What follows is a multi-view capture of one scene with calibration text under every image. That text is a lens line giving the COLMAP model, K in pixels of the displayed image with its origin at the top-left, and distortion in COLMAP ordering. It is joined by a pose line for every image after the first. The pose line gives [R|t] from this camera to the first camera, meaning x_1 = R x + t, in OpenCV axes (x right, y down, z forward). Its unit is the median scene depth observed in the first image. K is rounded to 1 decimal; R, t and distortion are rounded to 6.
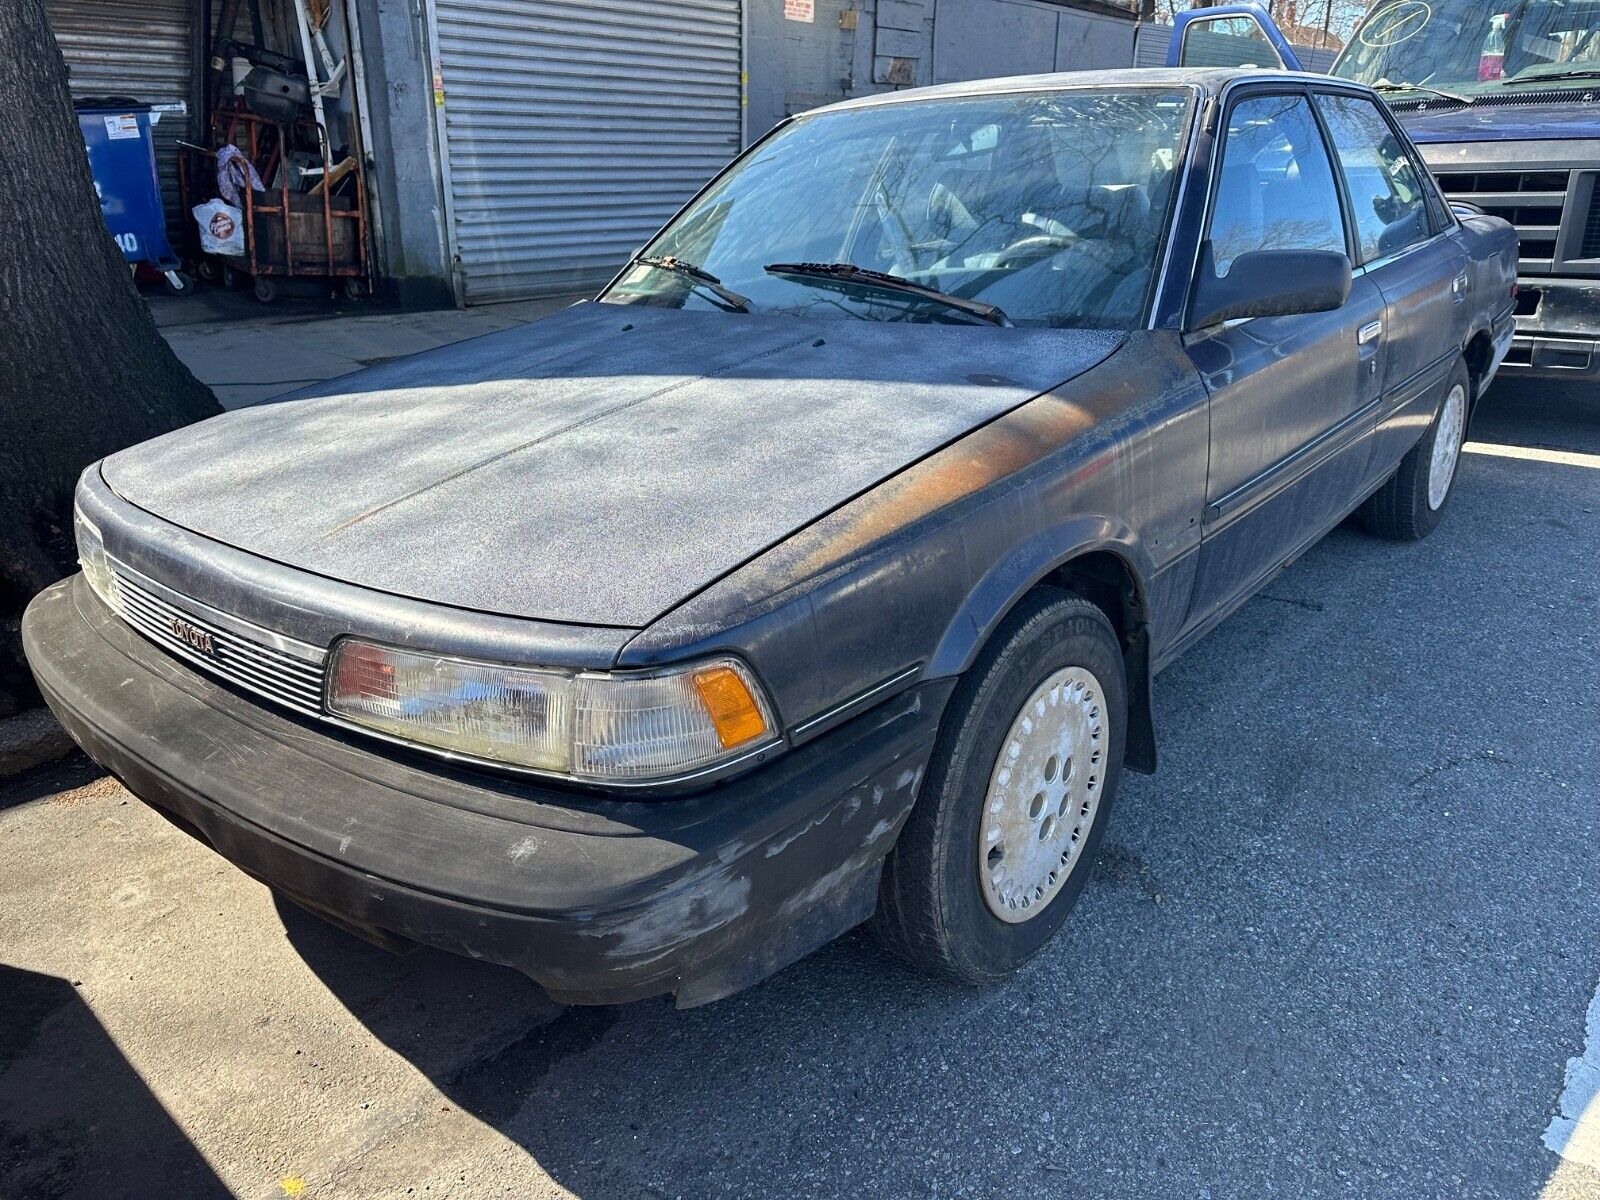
lens RADIAL K [[1117.1, 0, 804.4], [0, 1117.1, 603.0], [0, 0, 1]] dist [0.003184, -0.000291]
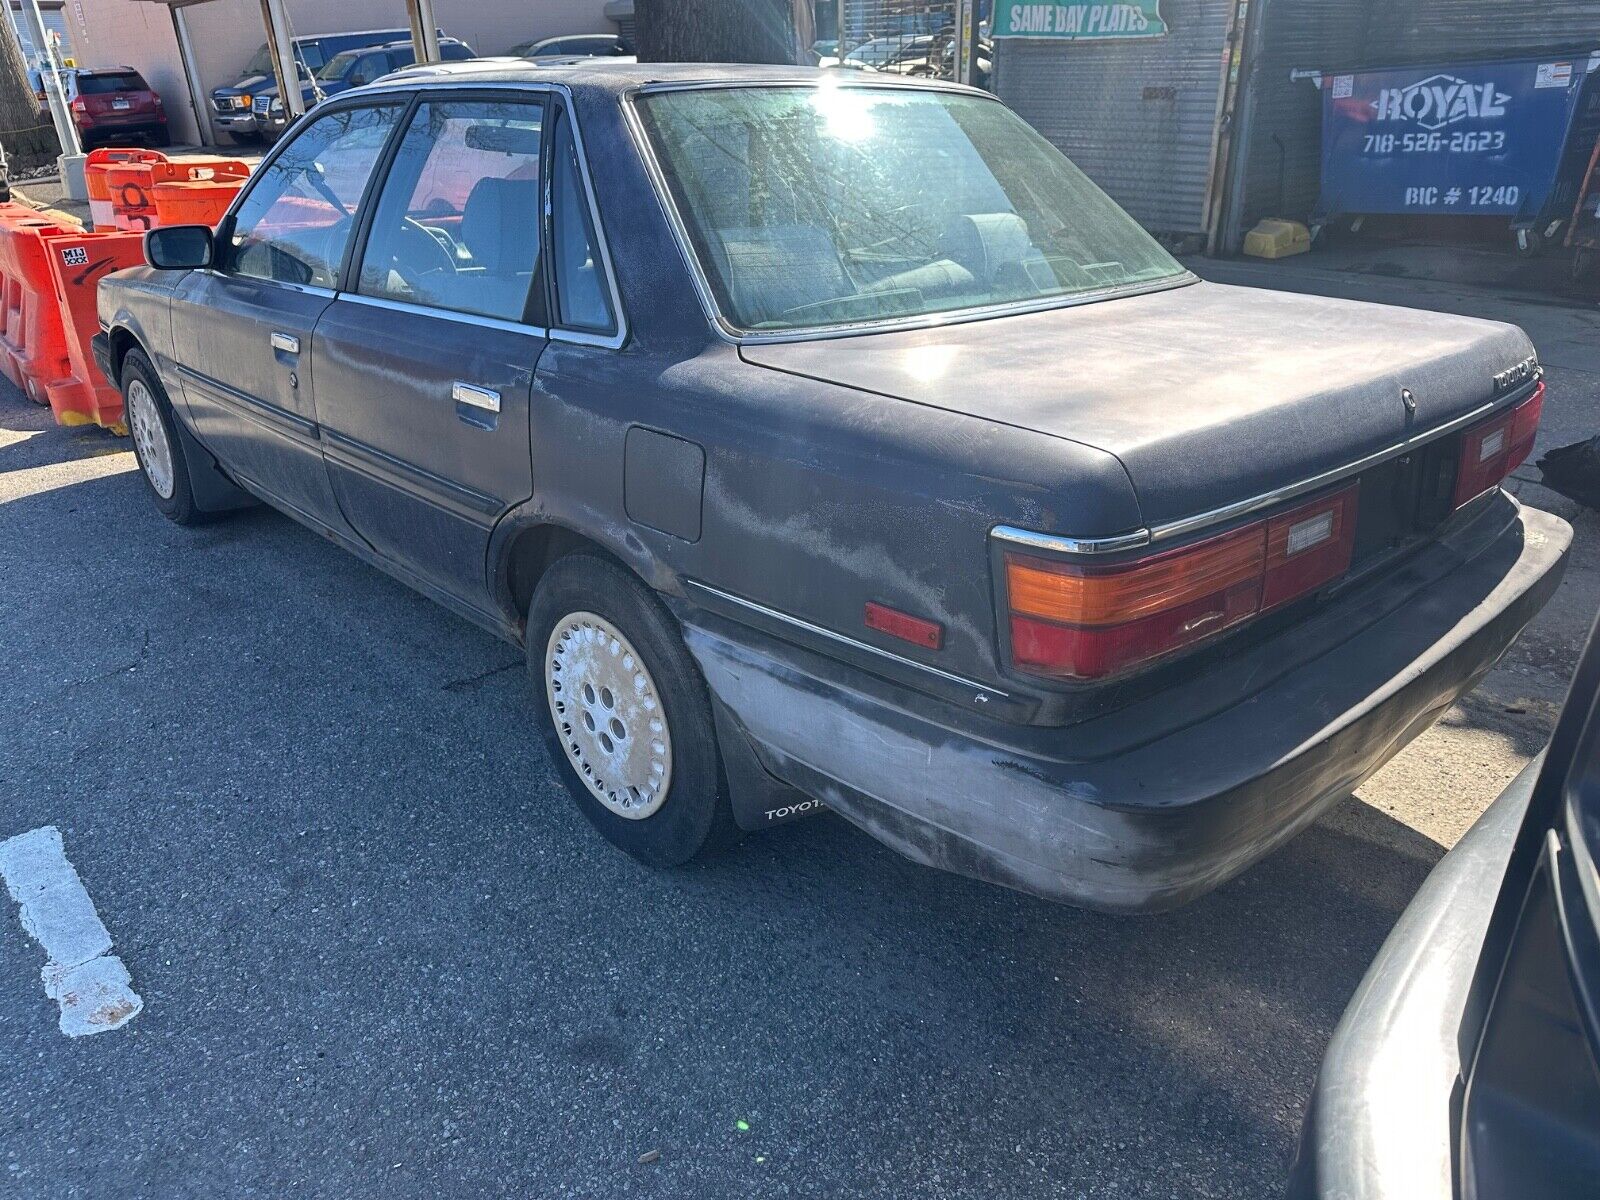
lens RADIAL K [[1147.0, 0, 799.4], [0, 1147.0, 619.3], [0, 0, 1]] dist [0.019881, -0.021317]
pose [[-0.123260, 0.424692, -0.896908, 0.514751], [-0.362456, 0.822093, 0.439078, -0.228947], [0.923814, 0.379210, 0.052601, 0.501859]]
